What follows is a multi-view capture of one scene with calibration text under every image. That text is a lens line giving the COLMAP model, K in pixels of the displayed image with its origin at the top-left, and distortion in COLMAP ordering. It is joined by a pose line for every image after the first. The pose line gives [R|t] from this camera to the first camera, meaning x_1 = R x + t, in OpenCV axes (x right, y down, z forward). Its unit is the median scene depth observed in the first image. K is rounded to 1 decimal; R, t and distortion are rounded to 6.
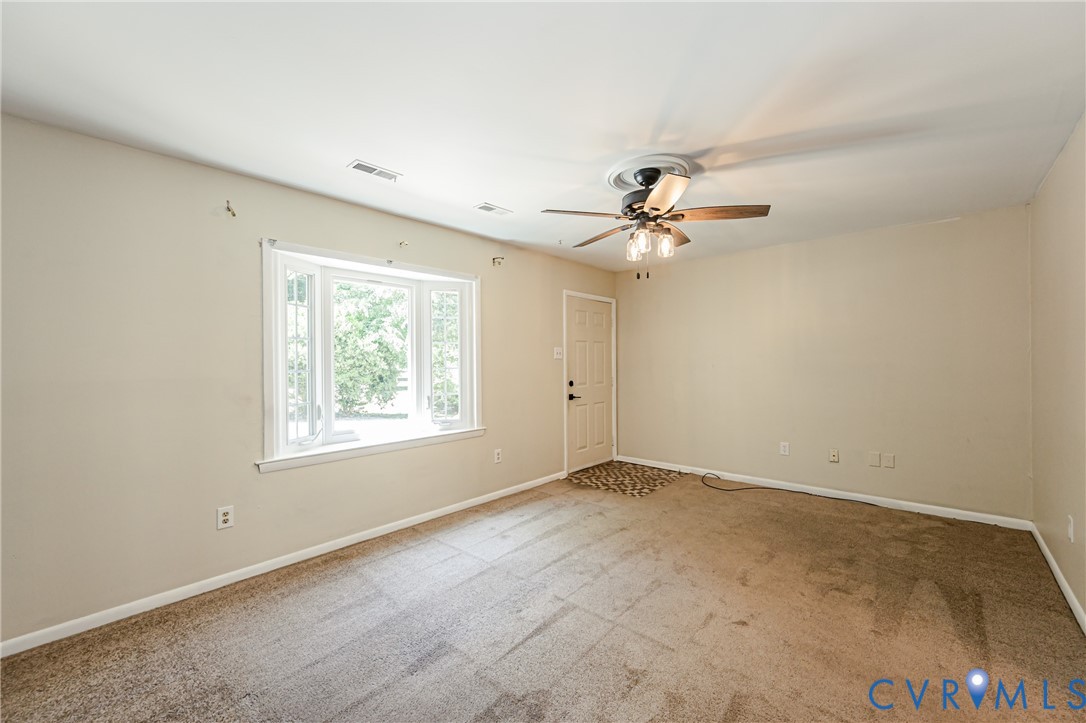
lens RADIAL K [[435.3, 0, 541.4], [0, 435.3, 358.2], [0, 0, 1]] dist [-0.001571, 0.000007]
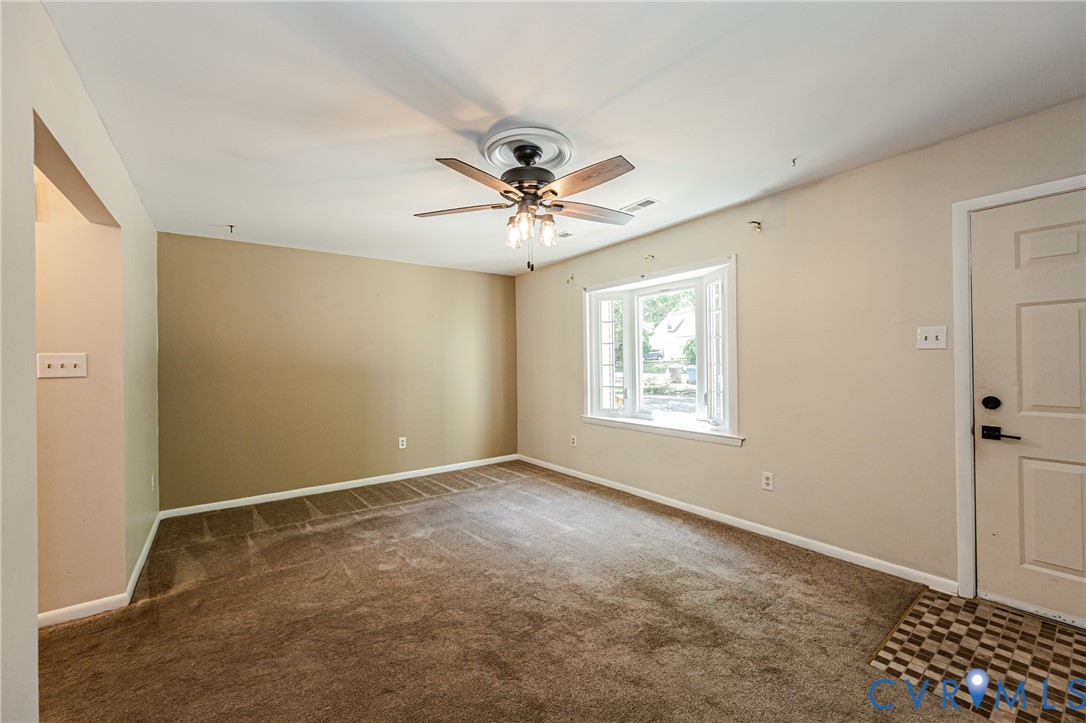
lens RADIAL K [[435.3, 0, 541.4], [0, 435.3, 358.2], [0, 0, 1]] dist [-0.001571, 0.000007]
pose [[-0.196740, -0.000787, -0.980455, 0.692098], [0.020996, 0.999767, -0.005016, 0.006158], [0.980231, -0.021572, -0.196677, 0.737172]]
